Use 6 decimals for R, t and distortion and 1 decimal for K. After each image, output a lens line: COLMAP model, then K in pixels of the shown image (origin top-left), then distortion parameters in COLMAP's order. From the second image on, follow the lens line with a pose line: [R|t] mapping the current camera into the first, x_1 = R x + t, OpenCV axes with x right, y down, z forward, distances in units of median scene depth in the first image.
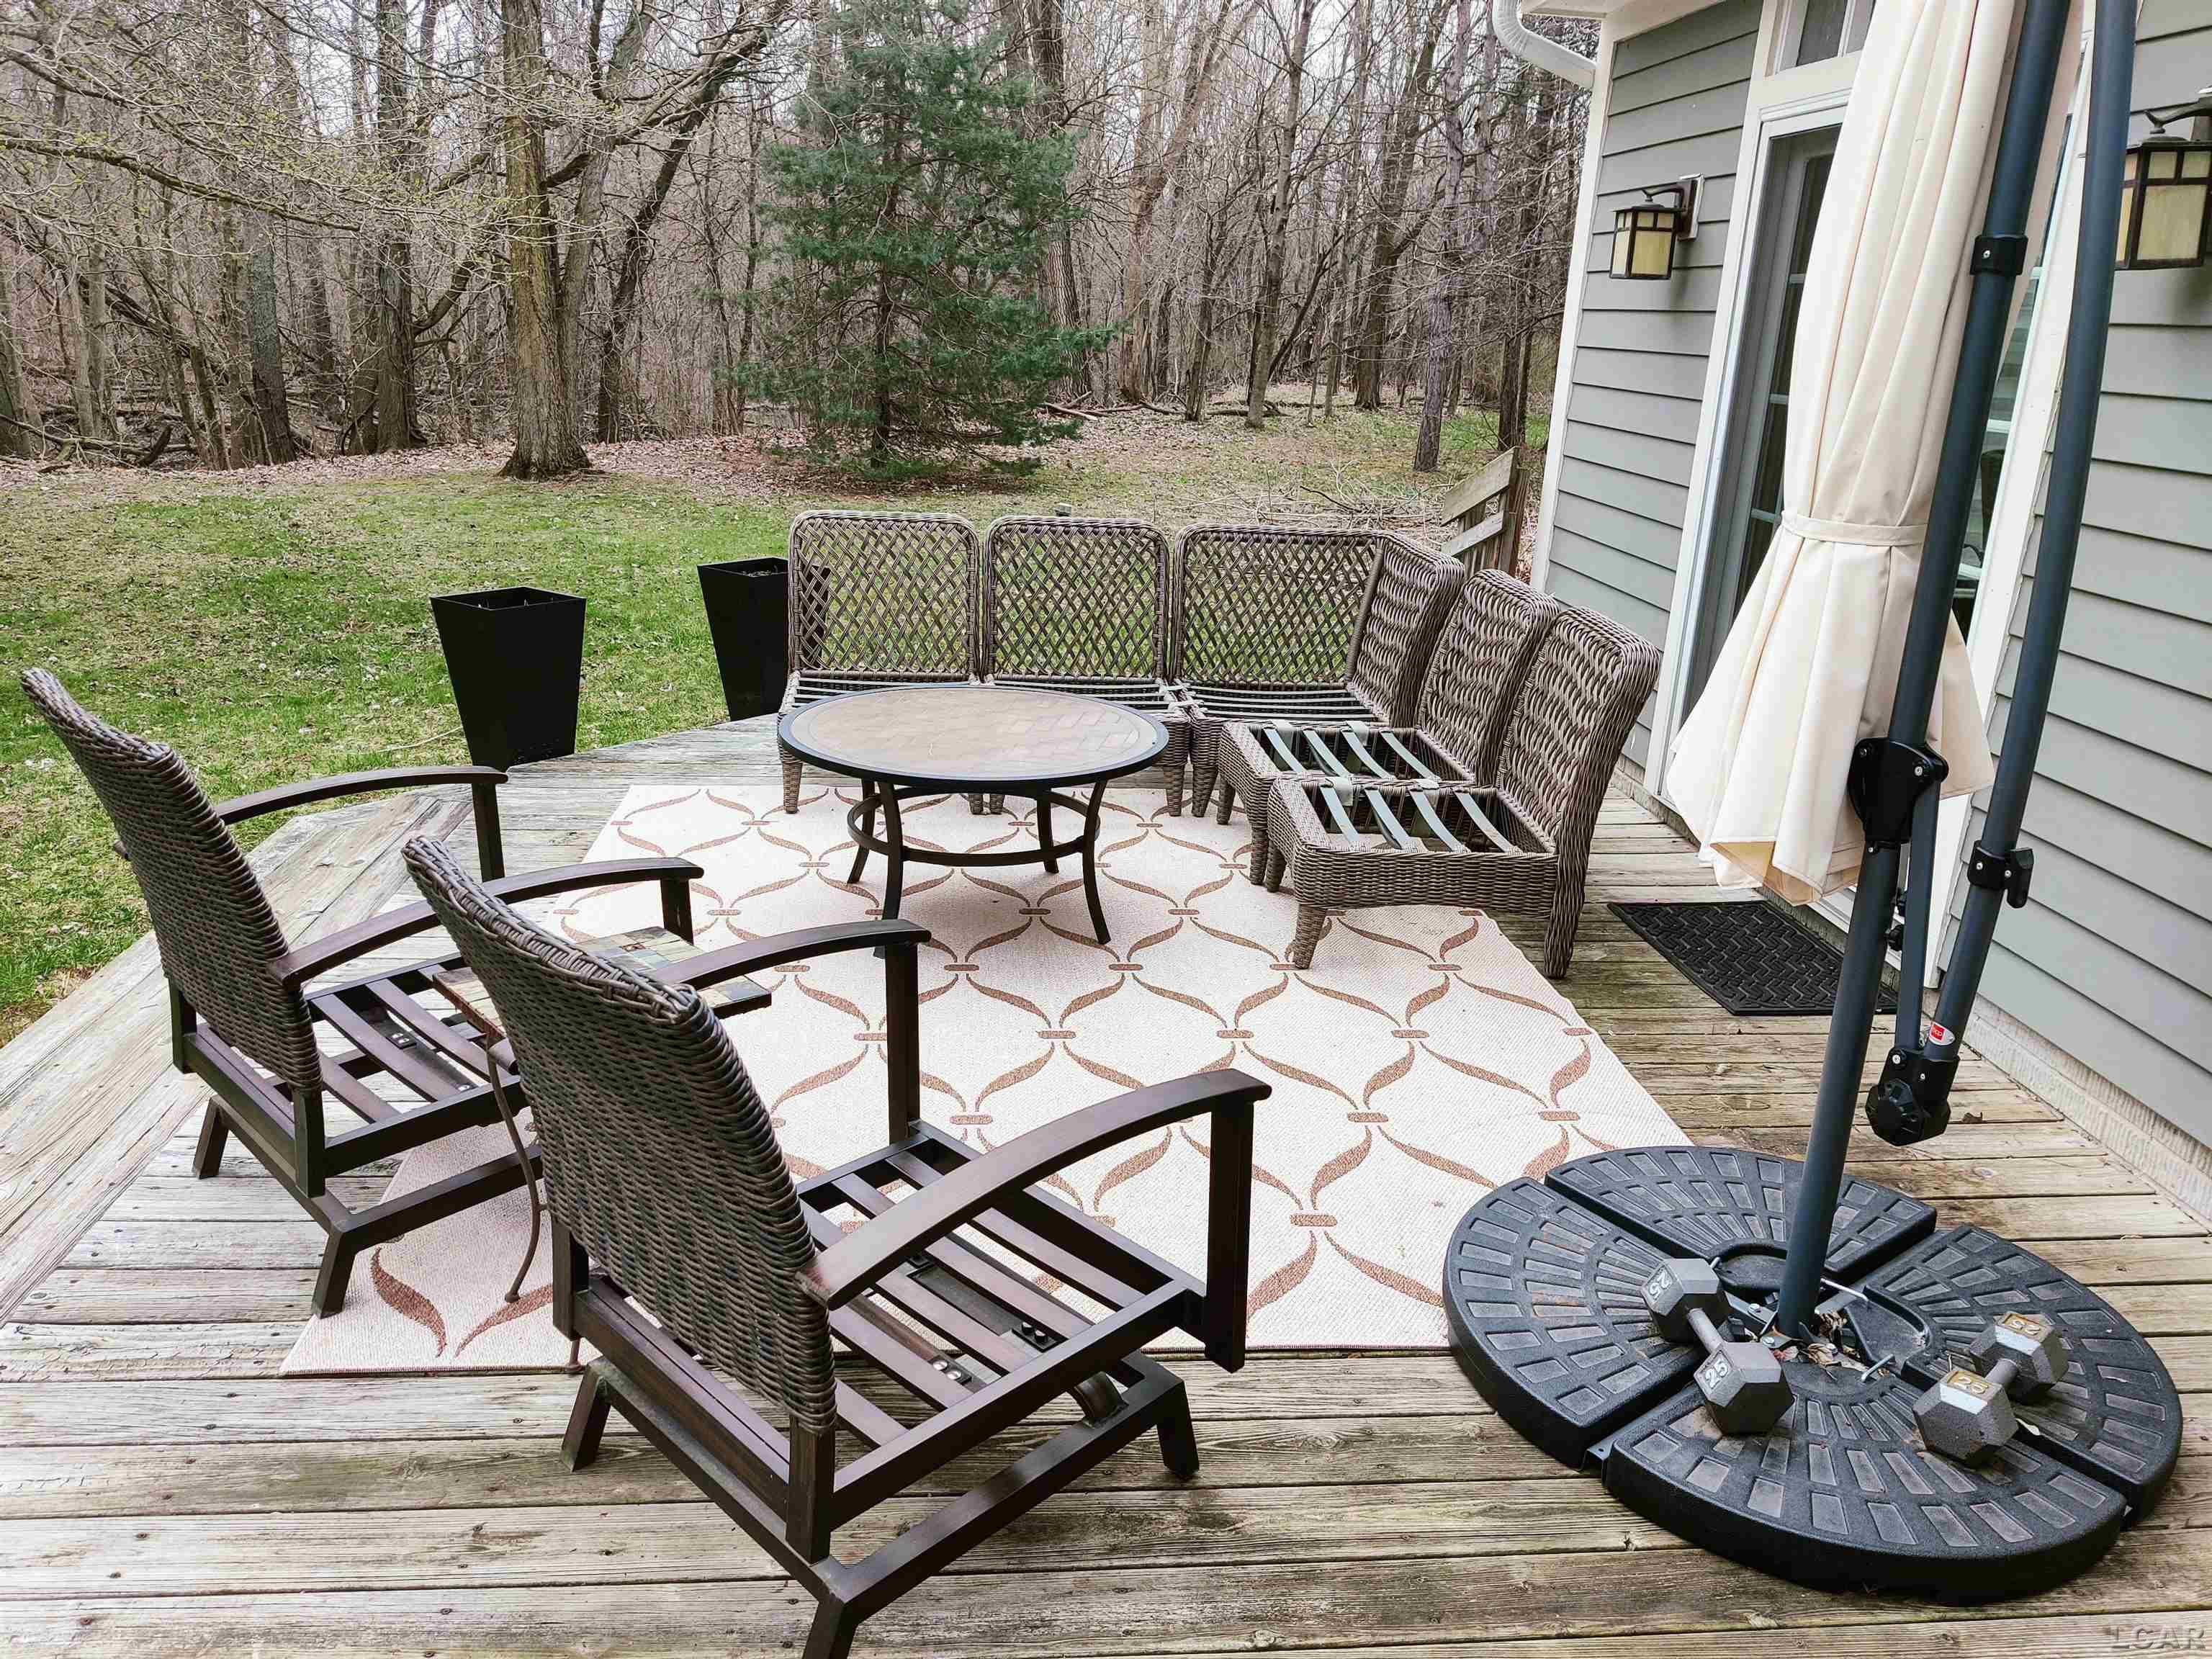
lens RADIAL K [[1718.9, 0, 1110.2], [0, 1718.9, 851.3], [0, 0, 1]] dist [0.041352, -0.003118]
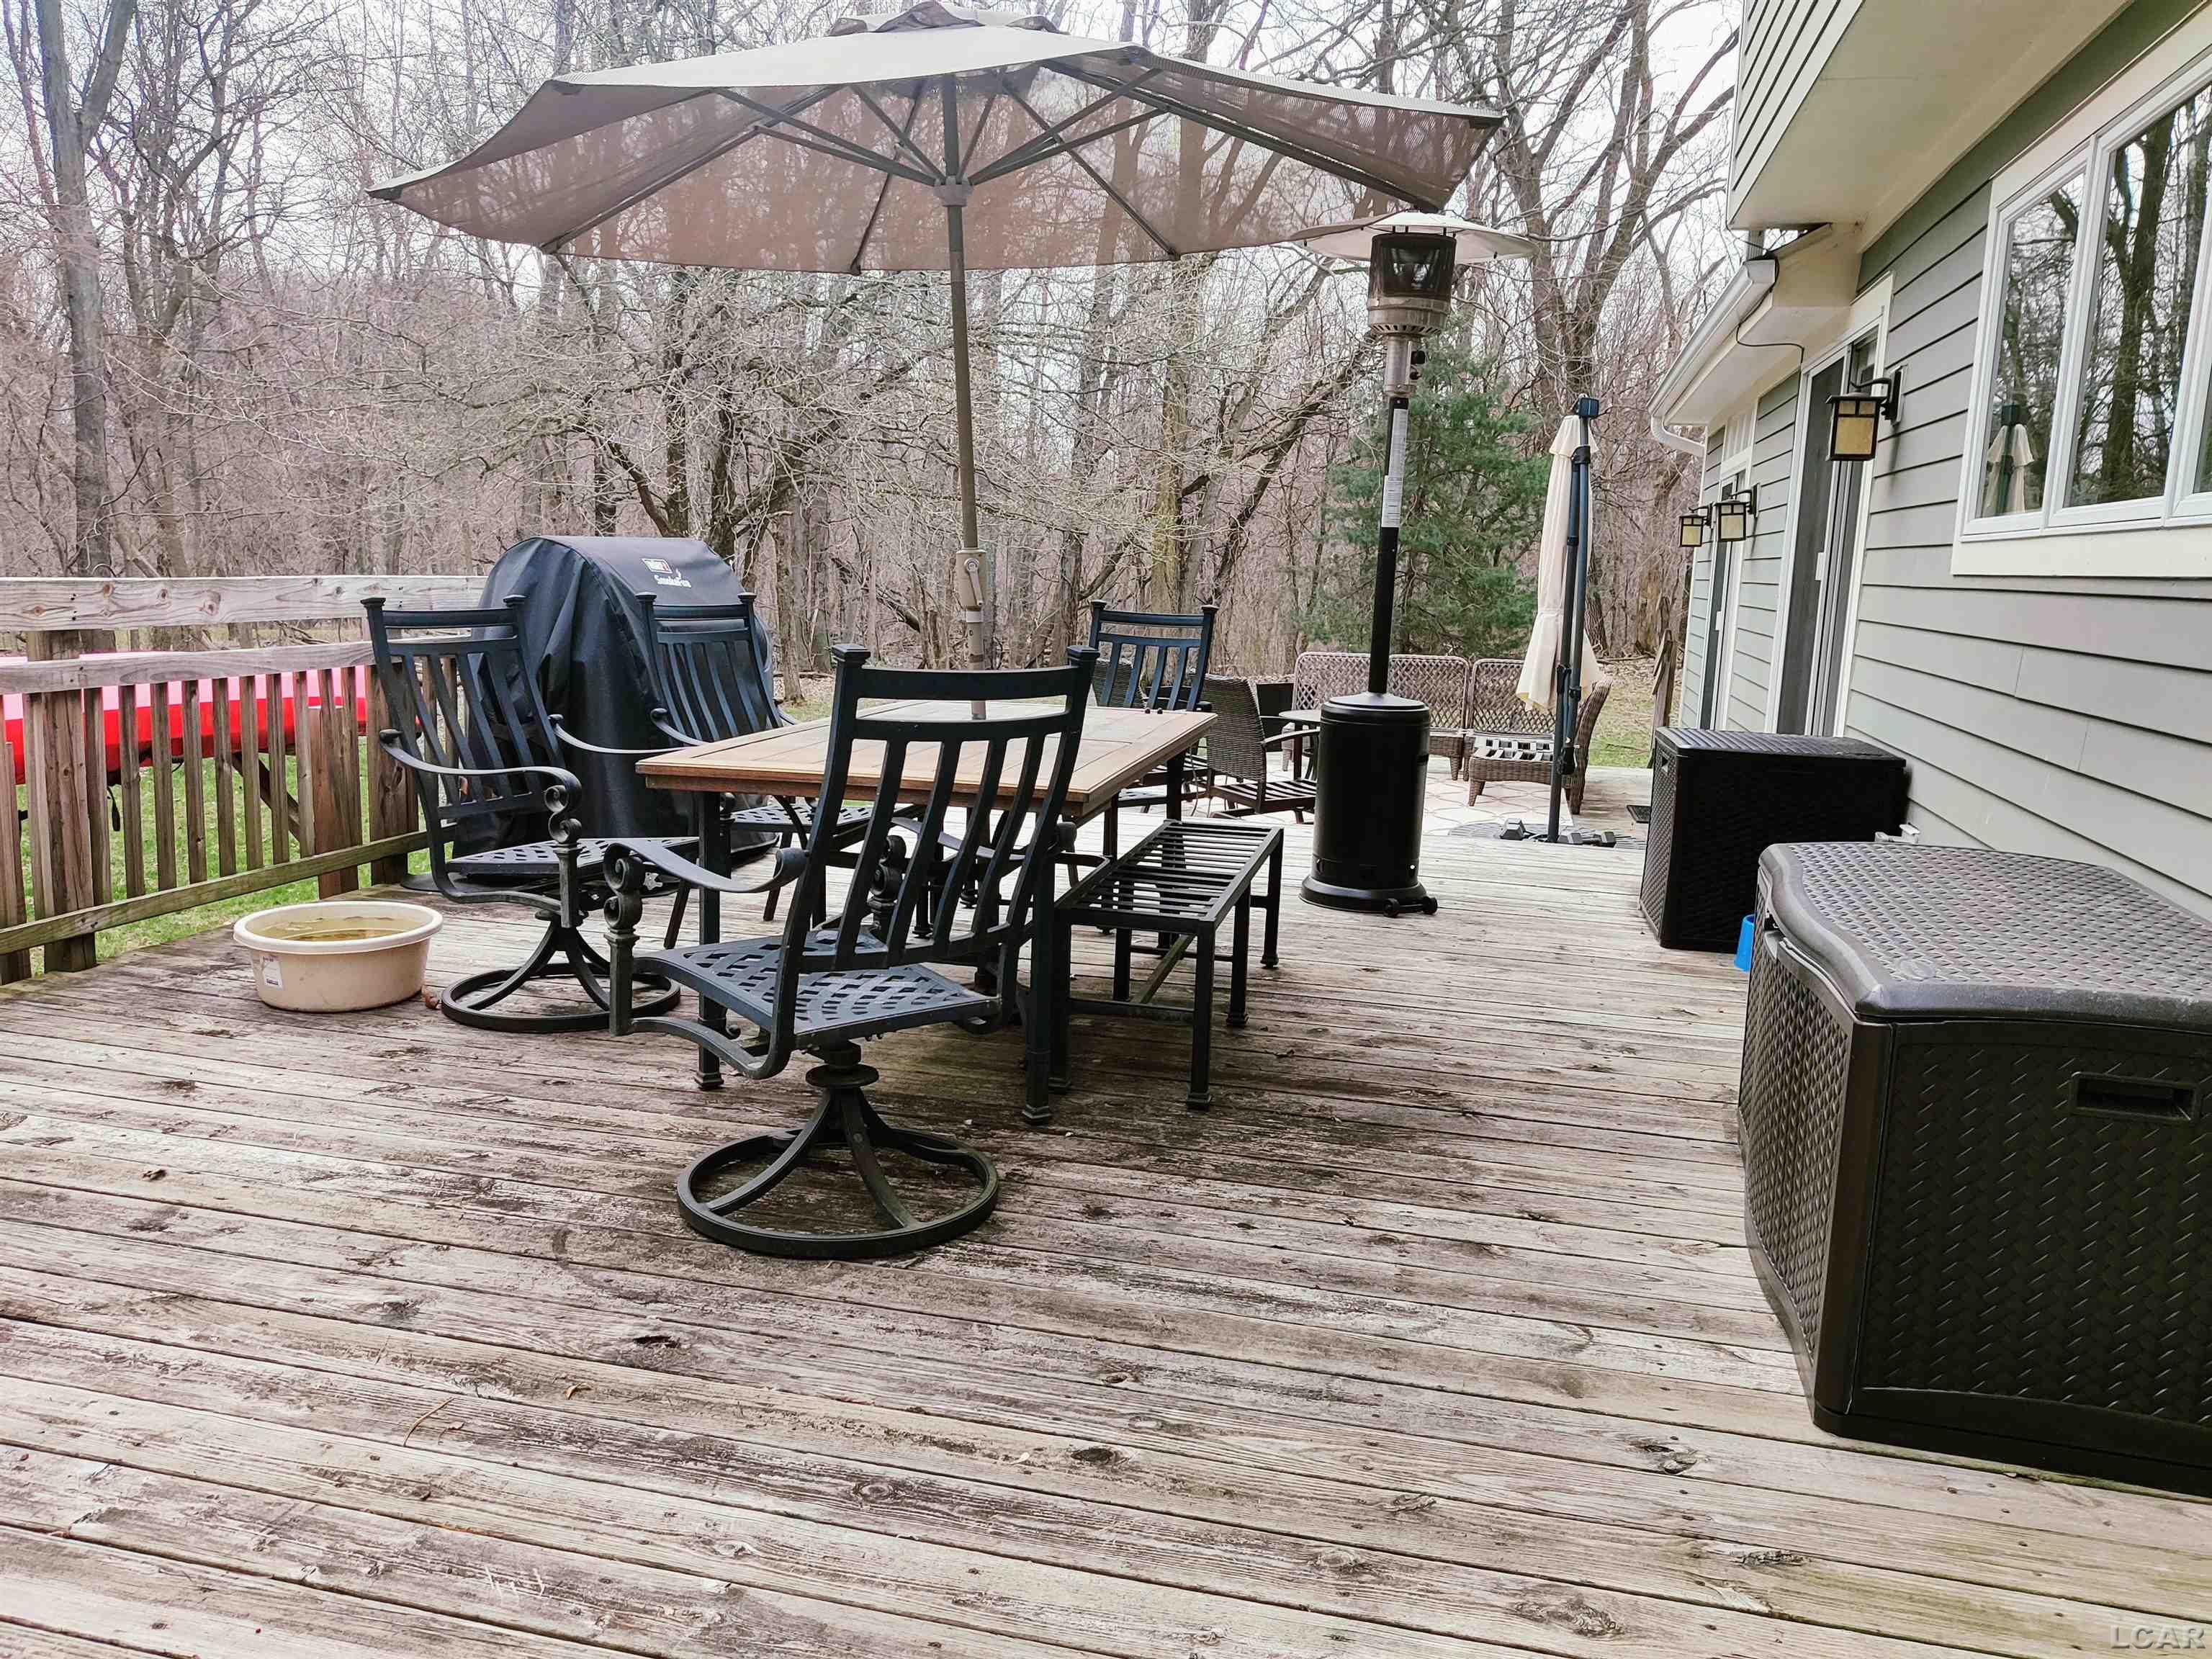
lens RADIAL K [[1663.7, 0, 1112.4], [0, 1663.7, 820.5], [0, 0, 1]] dist [0.047888, -0.105770]
pose [[0.947813, 0.037138, -0.316655, 0.060902], [-0.088135, 0.985010, -0.148280, 0.077406], [0.306402, 0.168451, 0.936879, -0.231632]]
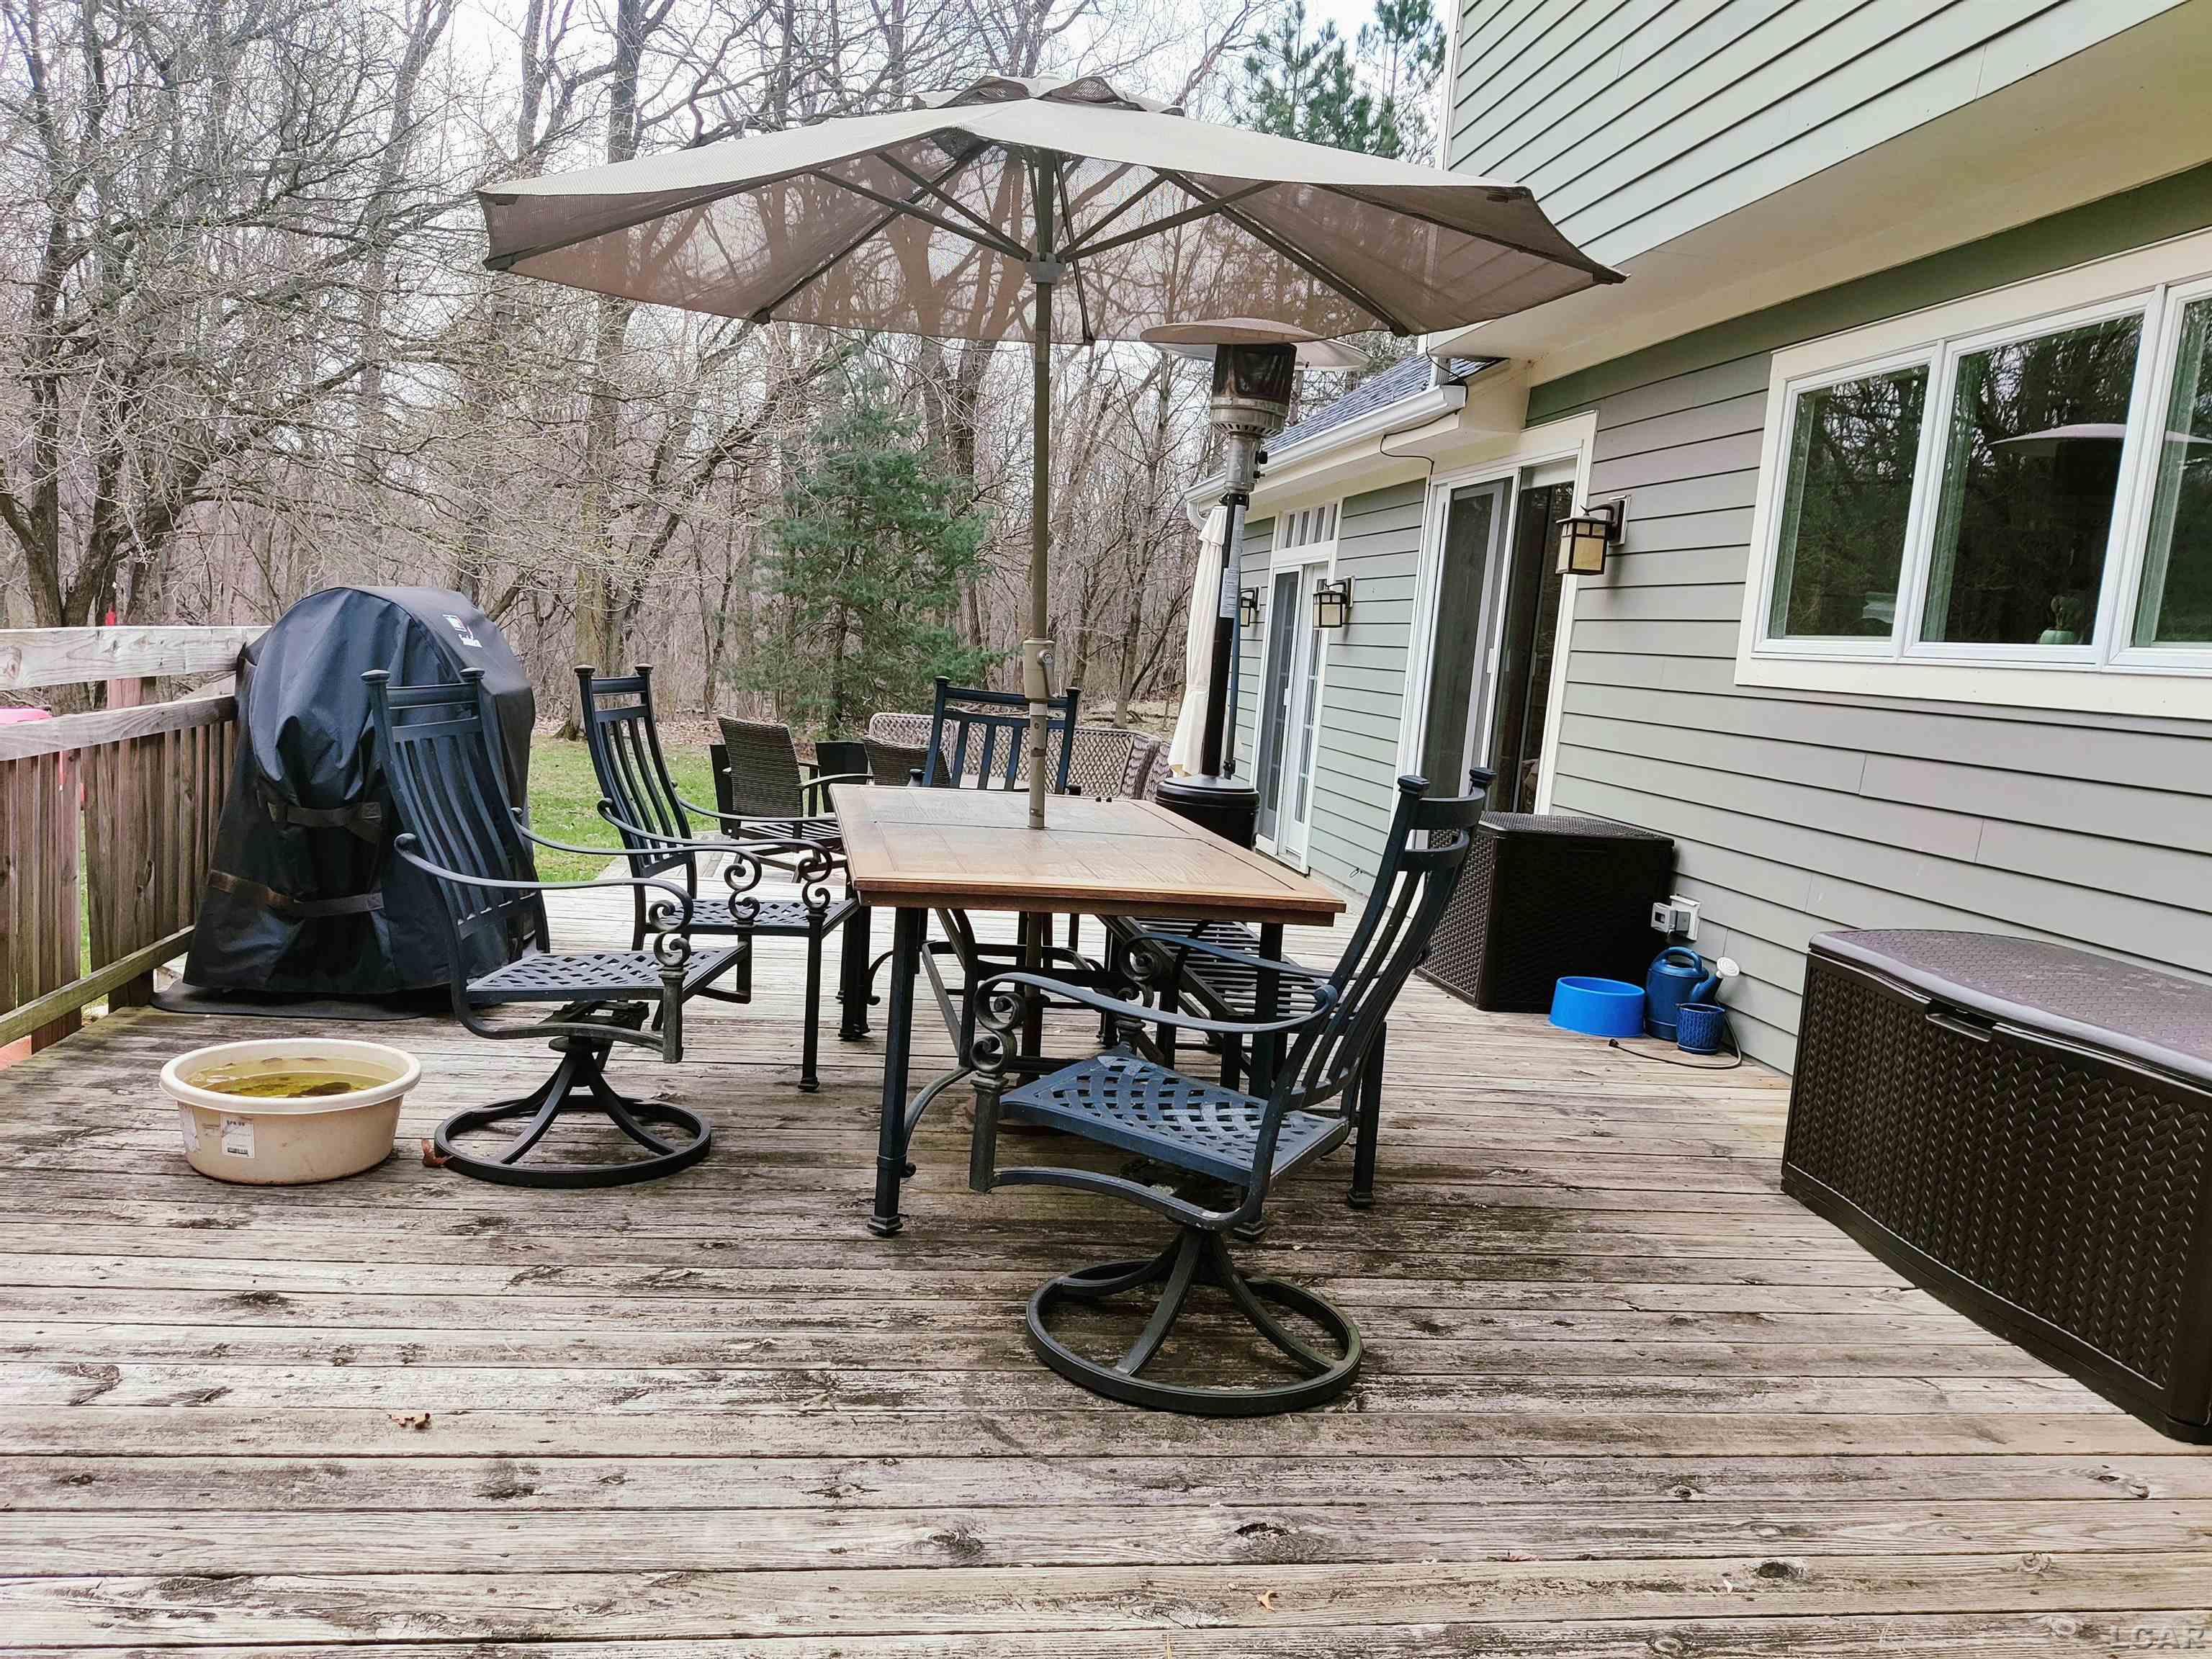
lens RADIAL K [[1668.8, 0, 1115.6], [0, 1668.8, 835.7], [0, 0, 1]] dist [-0.001449, -0.008070]
pose [[0.997255, 0.023559, 0.070193, -0.003717], [-0.010111, 0.982479, -0.186099, 0.075485], [-0.073347, 0.184878, 0.980021, -0.236852]]
